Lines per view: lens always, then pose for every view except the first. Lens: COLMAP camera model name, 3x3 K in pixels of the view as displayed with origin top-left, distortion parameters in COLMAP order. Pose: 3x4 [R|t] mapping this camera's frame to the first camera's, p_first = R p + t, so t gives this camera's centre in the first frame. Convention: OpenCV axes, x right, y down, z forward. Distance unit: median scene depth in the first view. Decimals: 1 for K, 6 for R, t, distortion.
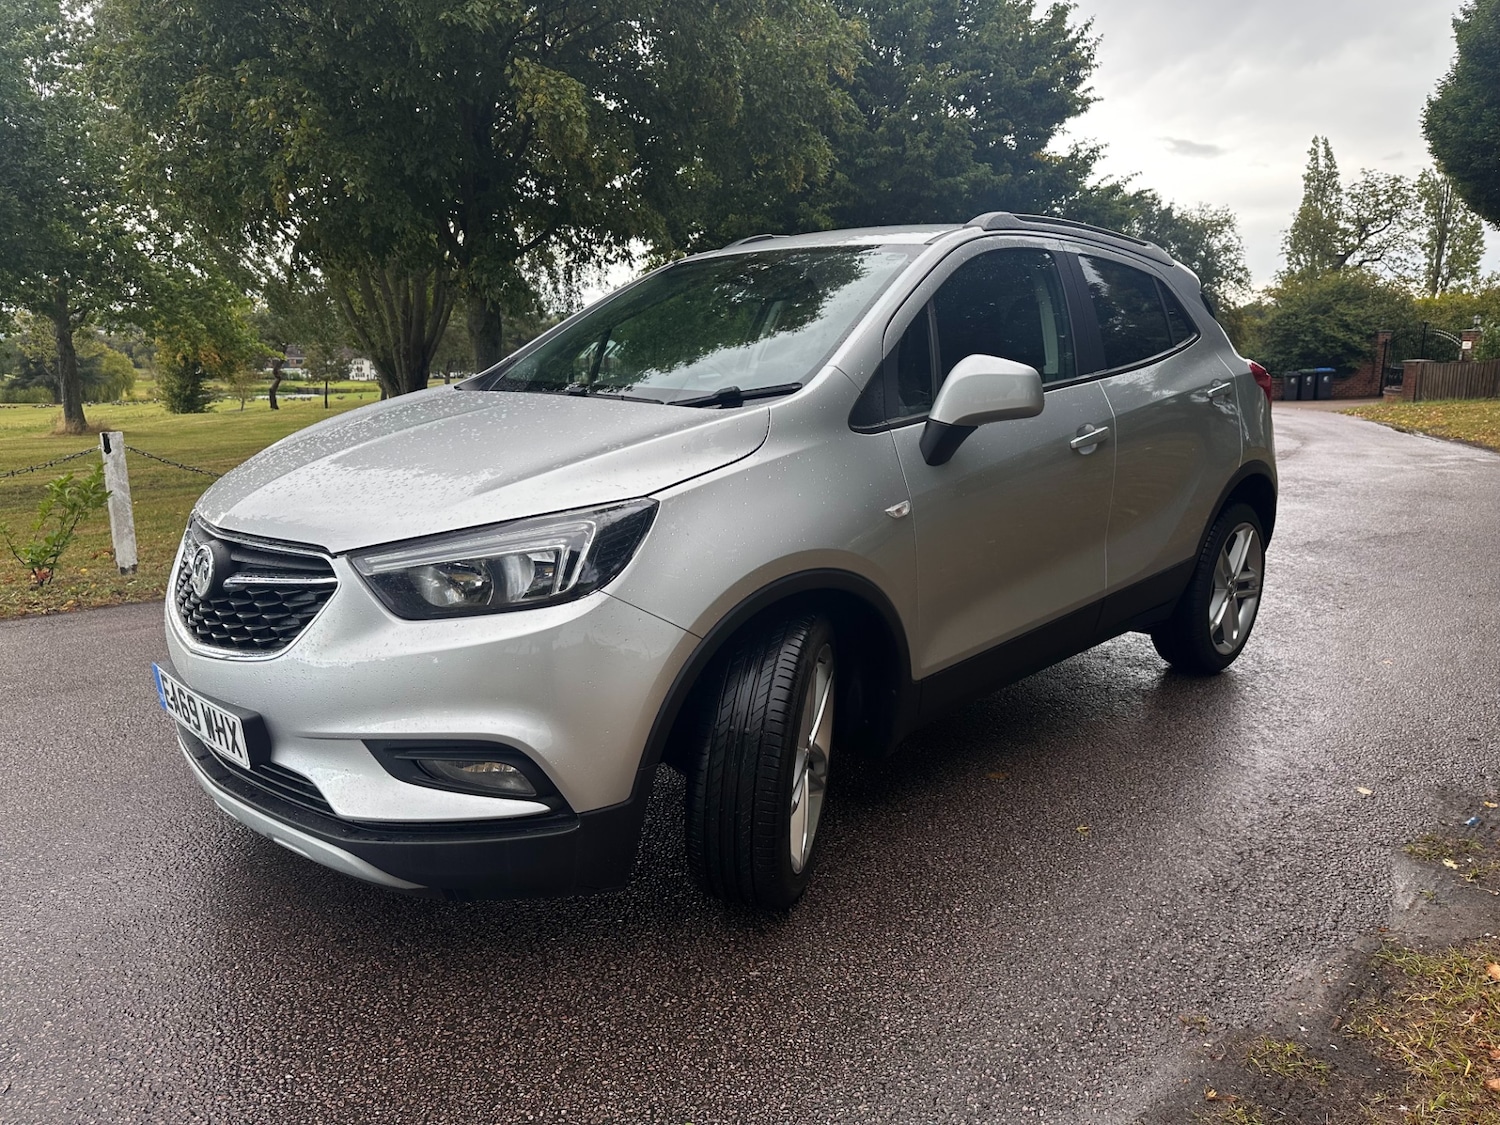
lens RADIAL K [[1051.0, 0, 745.3], [0, 1051.0, 558.4], [0, 0, 1]] dist [0.007665, -0.000505]
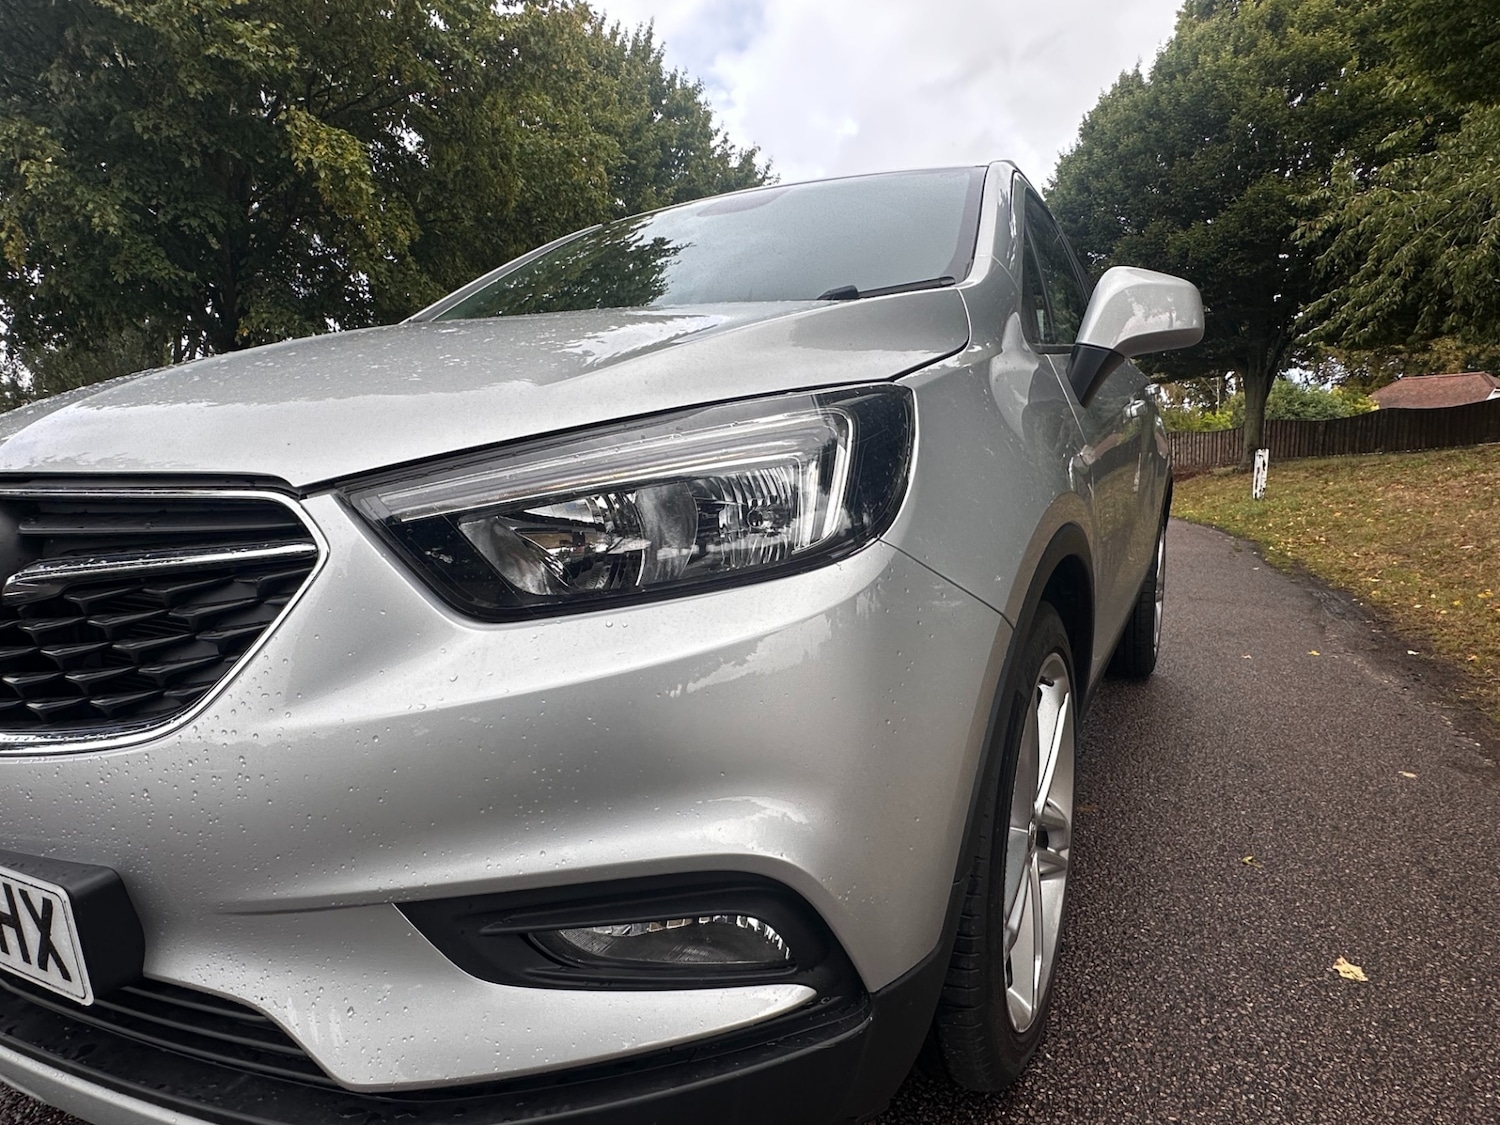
lens RADIAL K [[1059.6, 0, 750.2], [0, 1059.6, 600.4], [0, 0, 1]] dist [-0.007599, -0.003336]
pose [[0.961383, -0.057864, 0.269063, -0.326154], [0.071093, 0.996680, -0.039677, 0.072923], [-0.265874, 0.057273, 0.962305, 0.513377]]
